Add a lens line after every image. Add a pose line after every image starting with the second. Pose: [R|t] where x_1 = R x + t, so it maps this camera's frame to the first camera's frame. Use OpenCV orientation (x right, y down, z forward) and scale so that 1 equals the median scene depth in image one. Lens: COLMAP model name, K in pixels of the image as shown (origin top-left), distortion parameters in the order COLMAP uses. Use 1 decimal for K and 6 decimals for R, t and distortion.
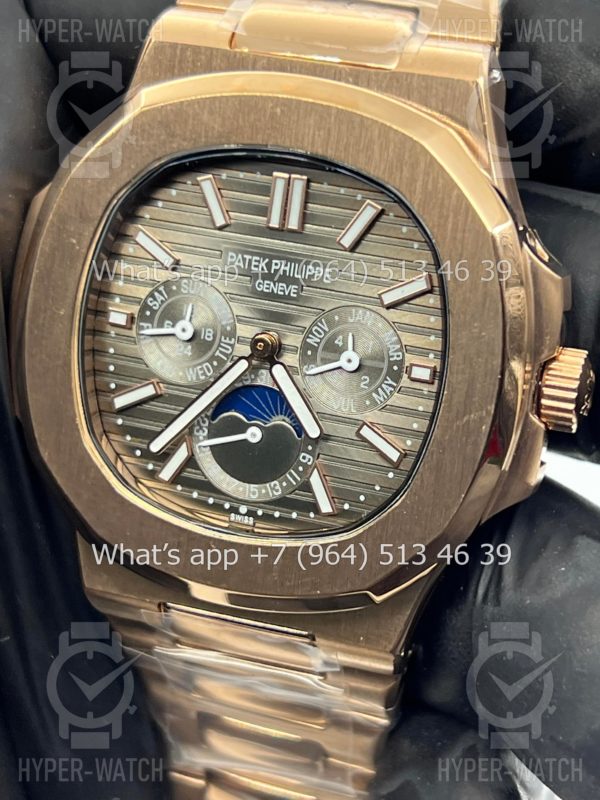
lens RADIAL K [[1890.3, 0, 298.3], [0, 1890.3, 404.6], [0, 0, 1]] dist [0.153284, 0.000000]
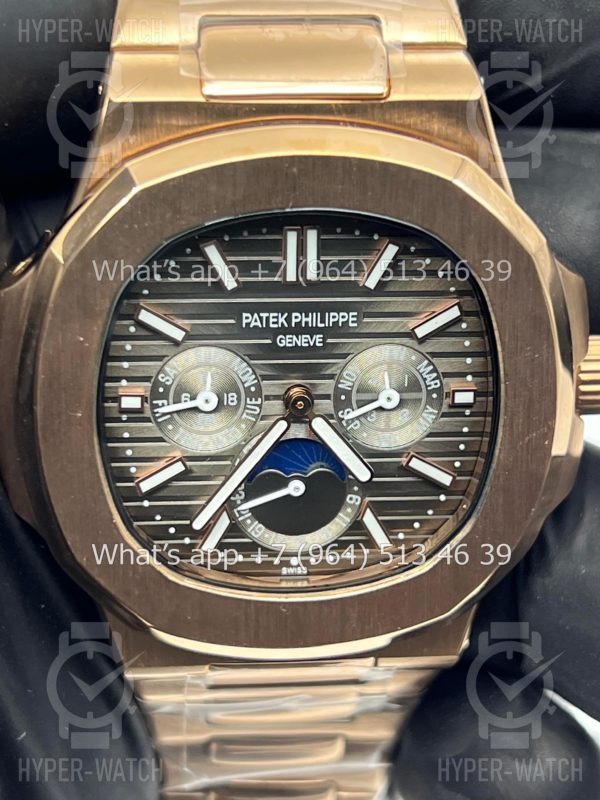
lens RADIAL K [[1890.3, 0, 310.2], [0, 1890.3, 382.4], [0, 0, 1]] dist [0.153284, 0.000000]
pose [[0.908001, -0.239817, 0.343543, -0.339147], [0.167447, 0.959361, 0.227129, -0.256586], [-0.384051, -0.148708, 0.911258, 0.122107]]
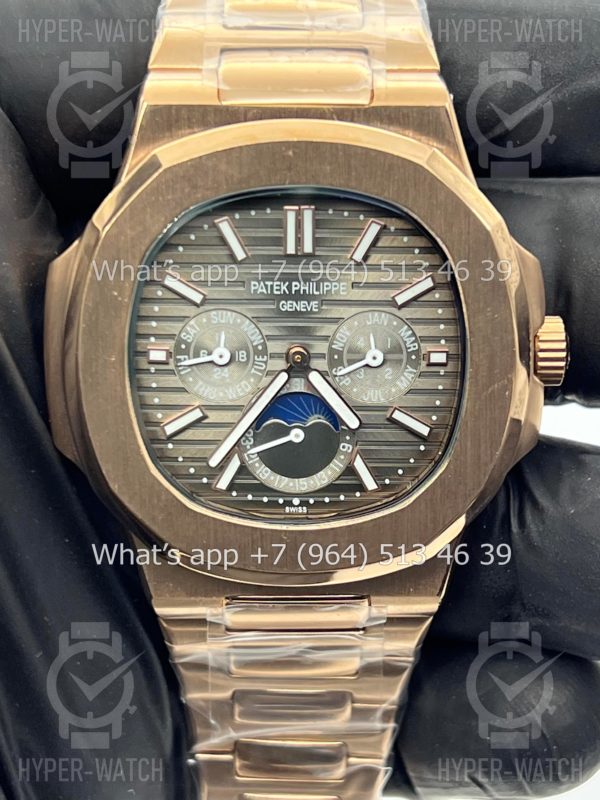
lens RADIAL K [[1890.3, 0, 314.6], [0, 1890.3, 448.5], [0, 0, 1]] dist [0.153284, 0.000000]
pose [[0.934190, -0.182560, 0.306530, -0.368875], [0.170948, 0.983163, 0.064556, -0.048863], [-0.313154, -0.007907, 0.949669, -0.094197]]
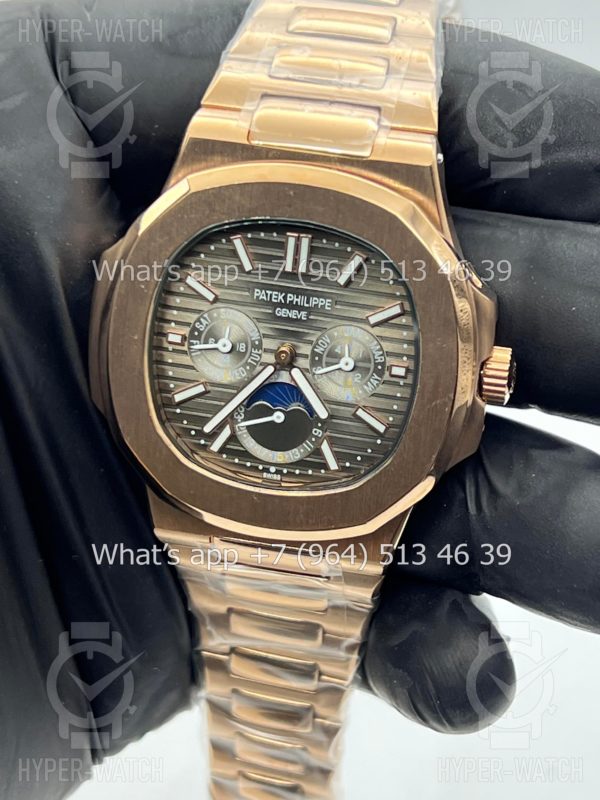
lens RADIAL K [[1890.3, 0, 301.8], [0, 1890.3, 399.4], [0, 0, 1]] dist [0.153284, 0.000000]
pose [[0.991091, -0.060658, 0.118573, -0.173334], [0.048541, 0.993544, 0.102537, -0.141352], [-0.124028, -0.095867, 0.987637, -0.392393]]
